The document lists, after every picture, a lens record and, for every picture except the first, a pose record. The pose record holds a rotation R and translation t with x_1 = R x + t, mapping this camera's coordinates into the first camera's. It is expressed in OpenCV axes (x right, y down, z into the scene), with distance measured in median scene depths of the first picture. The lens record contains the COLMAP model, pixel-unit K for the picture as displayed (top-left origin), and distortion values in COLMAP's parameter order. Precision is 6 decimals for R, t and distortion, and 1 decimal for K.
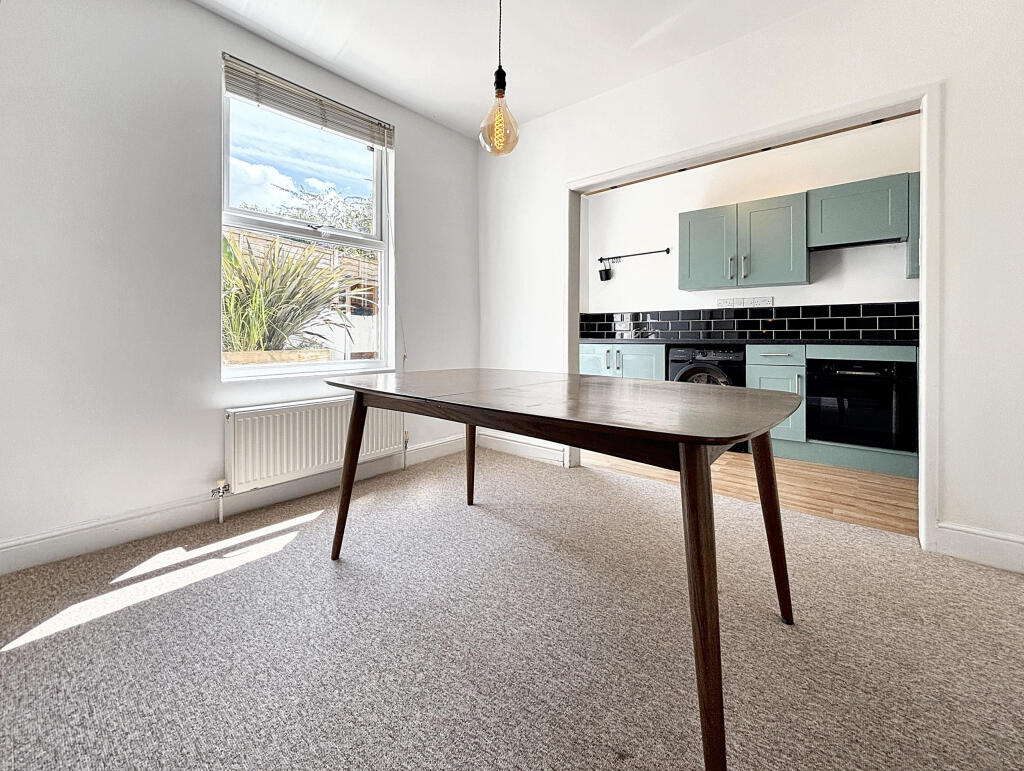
lens RADIAL K [[426.6, 0, 513.2], [0, 426.6, 336.8], [0, 0, 1]] dist [-0.001312, -0.000118]
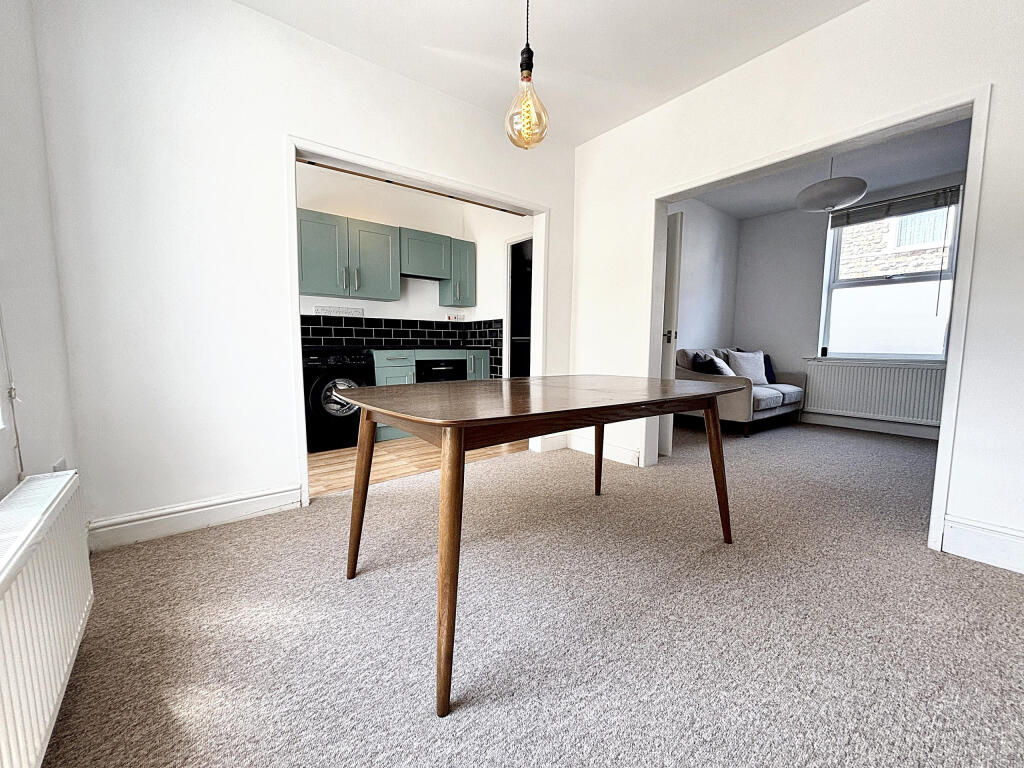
lens RADIAL K [[410.7, 0, 512.0], [0, 410.7, 384.0], [0, 0, 1]] dist [-0.000222, 0.000024]
pose [[0.199427, -0.094251, 0.975370, -0.491183], [-0.005370, 0.995244, 0.097269, -0.000581], [-0.979898, -0.024635, 0.197972, 0.427301]]
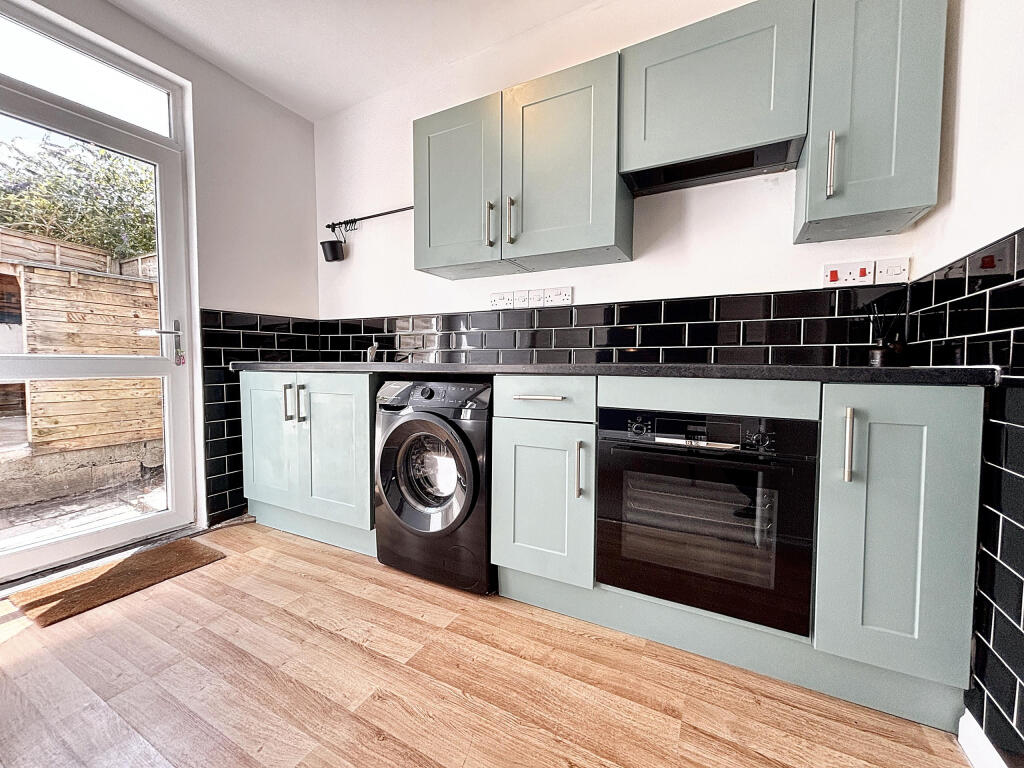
lens RADIAL K [[410.7, 0, 512.0], [0, 410.7, 384.0], [0, 0, 1]] dist [-0.000222, 0.000024]
pose [[0.979617, -0.004027, 0.200832, 0.492129], [-0.005986, 0.998770, 0.049222, 0.006533], [-0.200783, -0.049421, 0.978388, 0.570749]]
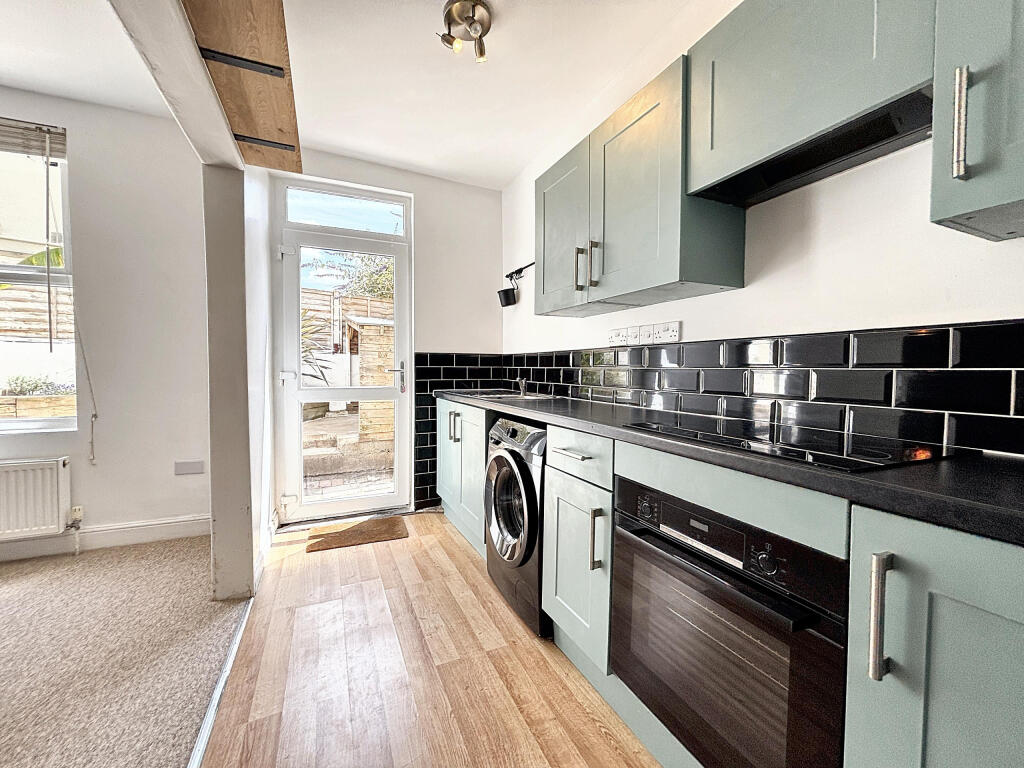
lens RADIAL K [[410.7, 0, 512.0], [0, 410.7, 384.0], [0, 0, 1]] dist [-0.000222, 0.000024]
pose [[0.902228, 0.023318, -0.430628, 0.735349], [-0.008391, 0.999297, 0.036529, -0.044886], [0.431177, -0.029344, 0.901790, 0.584824]]
